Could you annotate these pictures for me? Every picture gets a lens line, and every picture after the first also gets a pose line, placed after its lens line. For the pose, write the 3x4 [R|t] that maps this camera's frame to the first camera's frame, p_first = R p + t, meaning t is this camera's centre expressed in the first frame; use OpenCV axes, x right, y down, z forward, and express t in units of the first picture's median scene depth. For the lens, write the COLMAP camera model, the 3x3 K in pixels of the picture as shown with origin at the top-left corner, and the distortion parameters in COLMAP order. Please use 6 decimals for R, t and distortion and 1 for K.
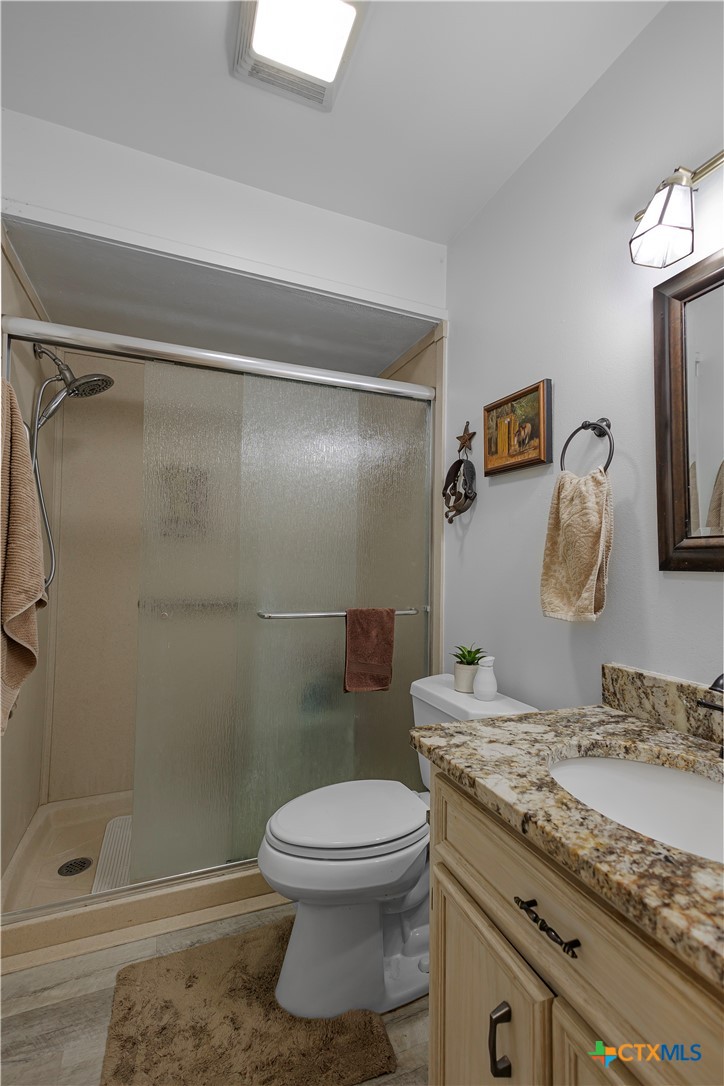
lens RADIAL K [[463.8, 0, 434.3], [0, 463.8, 607.2], [0, 0, 1]] dist [-0.002760, -0.001538]
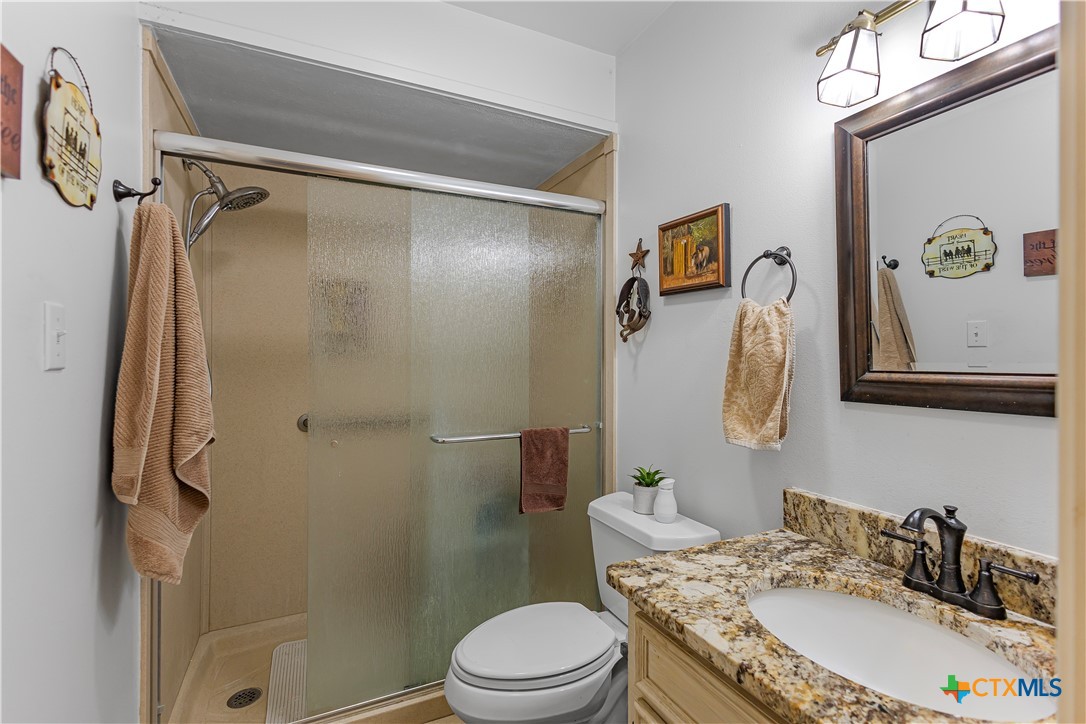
lens RADIAL K [[463.8, 0, 546.2], [0, 463.8, 355.1], [0, 0, 1]] dist [-0.002760, -0.001538]
pose [[0.998325, -0.012230, 0.056541, -0.202951], [0.010611, 0.999527, 0.028852, -0.196178], [-0.056868, -0.028204, 0.997983, 0.014401]]
